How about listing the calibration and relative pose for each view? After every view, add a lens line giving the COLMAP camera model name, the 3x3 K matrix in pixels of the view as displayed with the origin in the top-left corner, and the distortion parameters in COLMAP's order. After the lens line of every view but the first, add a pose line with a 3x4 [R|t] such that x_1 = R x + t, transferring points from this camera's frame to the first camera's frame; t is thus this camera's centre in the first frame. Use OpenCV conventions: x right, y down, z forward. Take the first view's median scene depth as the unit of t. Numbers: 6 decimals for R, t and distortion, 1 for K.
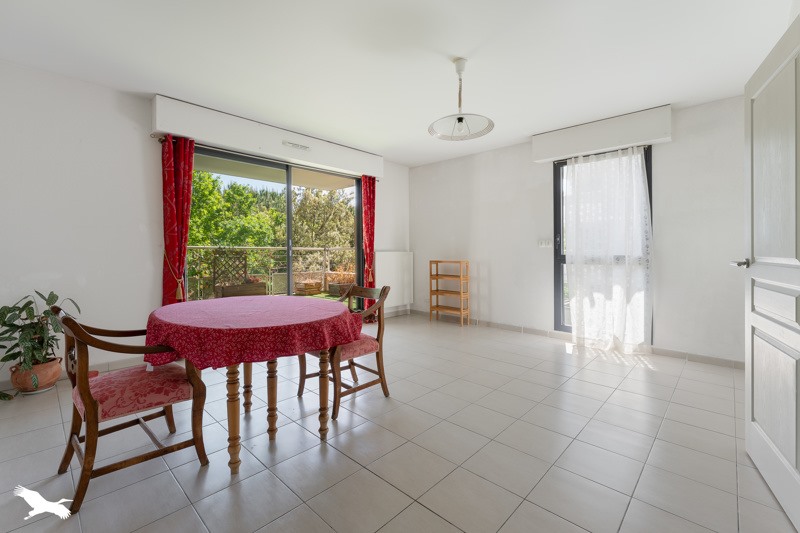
lens RADIAL K [[346.9, 0, 399.7], [0, 346.9, 255.8], [0, 0, 1]] dist [-0.000105, -0.000008]
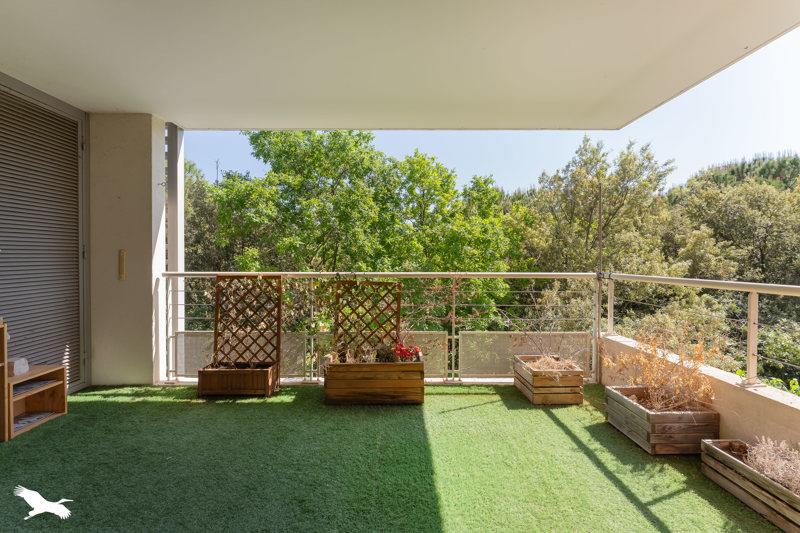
lens RADIAL K [[321.0, 0, 400.0], [0, 321.0, 266.5], [0, 0, 1]] dist [-0.000347, -0.000046]
pose [[0.693823, 0.018749, -0.719901, -0.065382], [-0.006008, 0.999777, 0.020248, -0.020775], [0.720120, -0.009724, 0.693781, 0.342853]]
